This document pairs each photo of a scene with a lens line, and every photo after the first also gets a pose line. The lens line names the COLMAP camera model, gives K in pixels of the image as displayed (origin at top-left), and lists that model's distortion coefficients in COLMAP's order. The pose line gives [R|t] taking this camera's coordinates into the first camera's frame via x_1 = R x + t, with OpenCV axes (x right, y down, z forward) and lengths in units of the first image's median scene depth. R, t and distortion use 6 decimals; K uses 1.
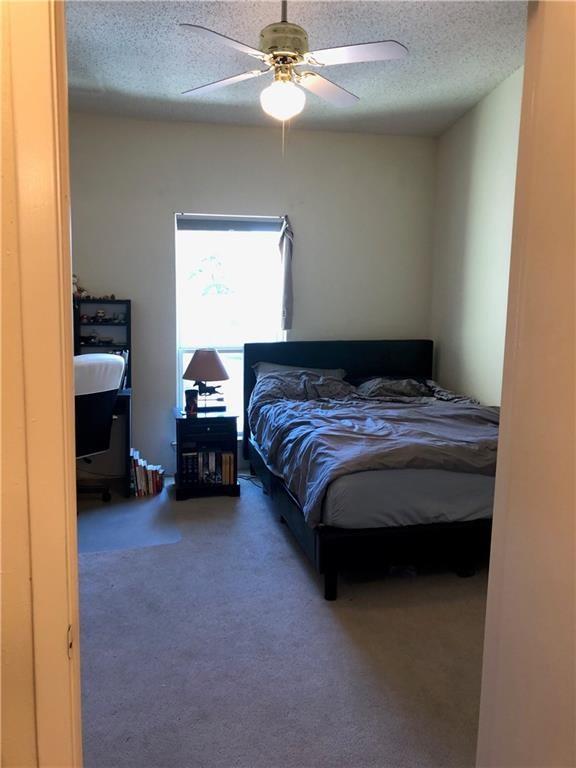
lens RADIAL K [[641.2, 0, 290.5], [0, 641.2, 382.7], [0, 0, 1]] dist [0.005648, 0.015871]
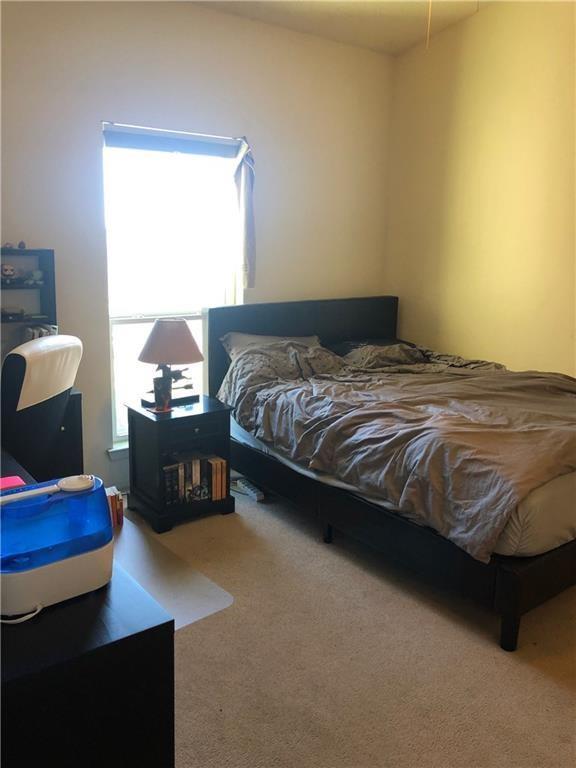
lens RADIAL K [[641.2, 0, 285.8], [0, 641.2, 385.2], [0, 0, 1]] dist [0.005648, 0.015871]
pose [[0.917900, -0.083483, 0.387931, -0.298432], [0.051530, 0.994418, 0.092071, -0.038113], [-0.393452, -0.064522, 0.917078, 0.283701]]
